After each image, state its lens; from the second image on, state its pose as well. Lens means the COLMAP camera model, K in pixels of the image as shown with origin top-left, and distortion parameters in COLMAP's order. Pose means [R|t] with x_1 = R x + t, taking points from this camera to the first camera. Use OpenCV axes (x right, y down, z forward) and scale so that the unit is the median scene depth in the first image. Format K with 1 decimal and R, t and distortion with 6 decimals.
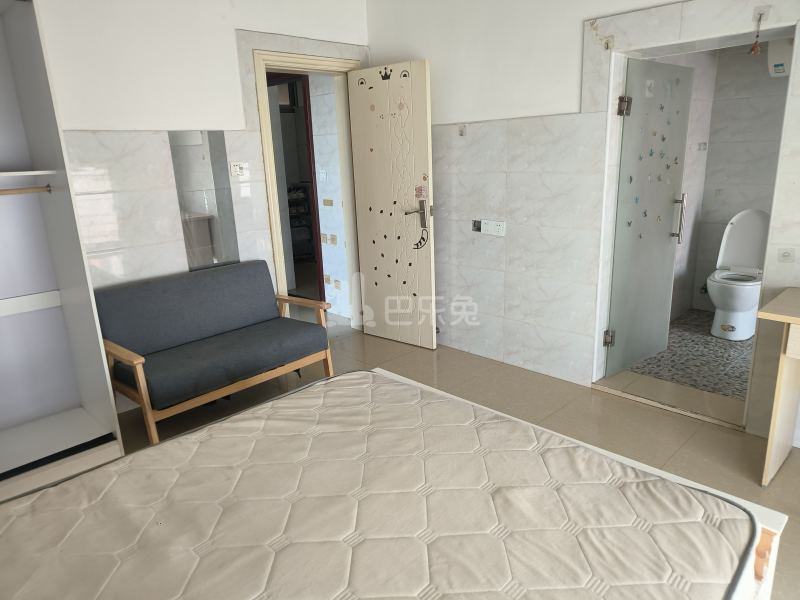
lens RADIAL K [[548.7, 0, 400.1], [0, 548.7, 307.0], [0, 0, 1]] dist [0.000785, 0.004551]
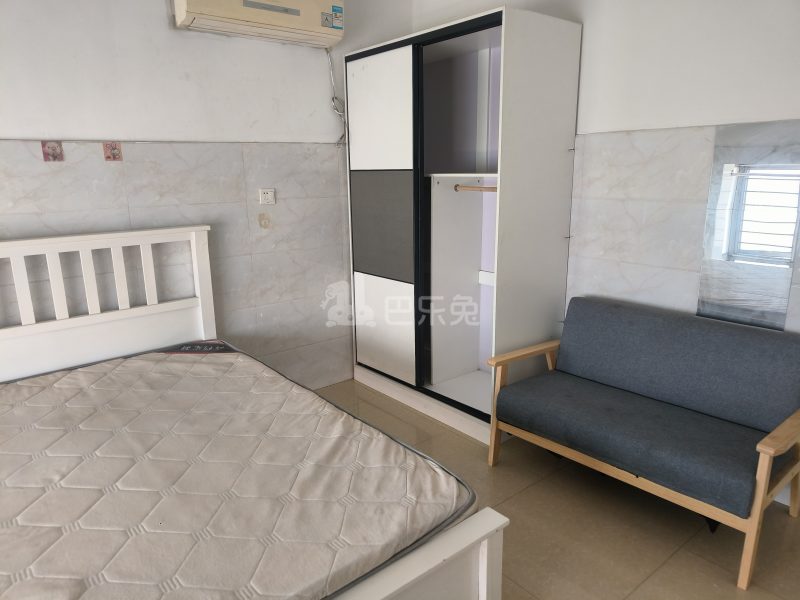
lens RADIAL K [[548.7, 0, 396.6], [0, 548.7, 296.1], [0, 0, 1]] dist [0.000785, 0.004551]
pose [[-0.102090, 0.260046, -0.960184, 0.443643], [-0.249227, 0.927757, 0.277762, -0.232580], [0.963049, 0.267661, -0.029904, 0.740604]]
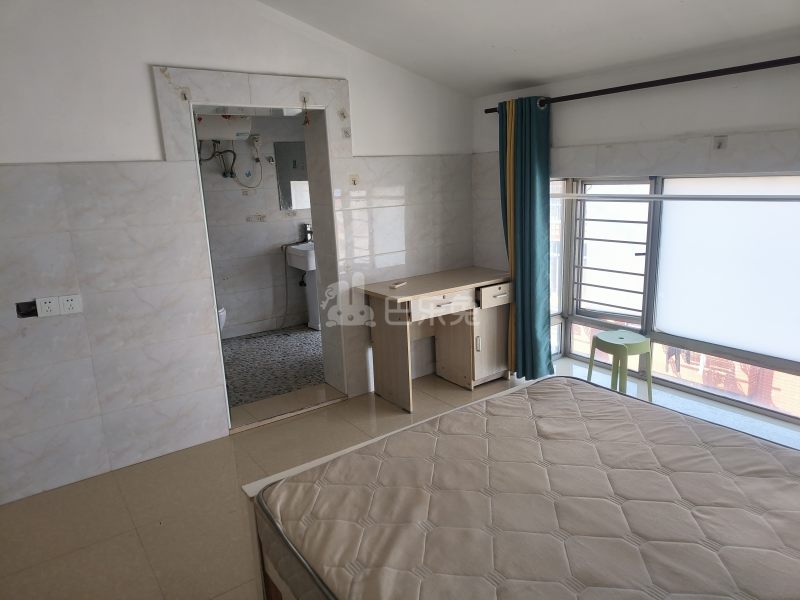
lens RADIAL K [[548.7, 0, 403.1], [0, 548.7, 302.4], [0, 0, 1]] dist [0.000785, 0.004551]
pose [[0.156303, -0.194760, 0.968317, -0.595608], [0.302141, 0.942799, 0.140857, -0.141821], [-0.940362, 0.270552, 0.206208, 0.517331]]
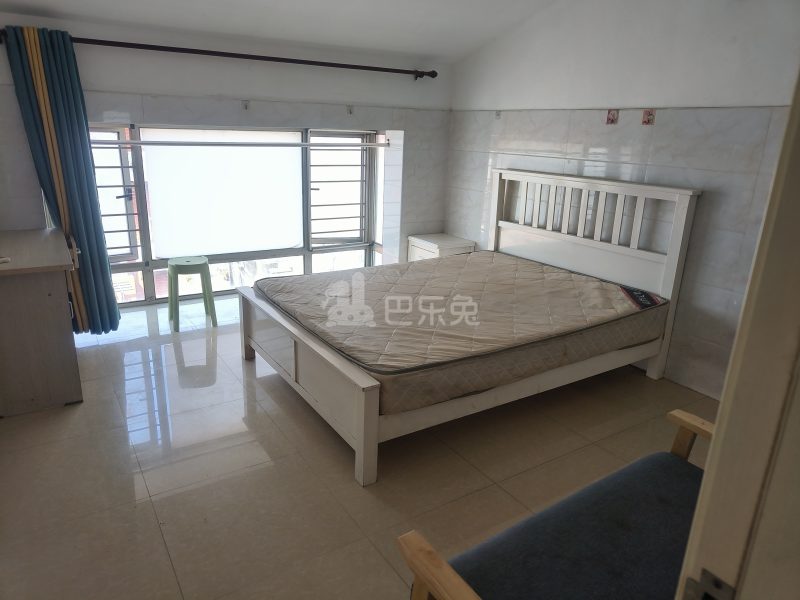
lens RADIAL K [[548.7, 0, 396.8], [0, 548.7, 300.4], [0, 0, 1]] dist [0.000785, 0.004551]
pose [[-0.978917, -0.058237, 0.195782, -0.222925], [0.057737, 0.840513, 0.538706, -0.409598], [-0.195930, 0.538652, -0.819430, 1.439950]]
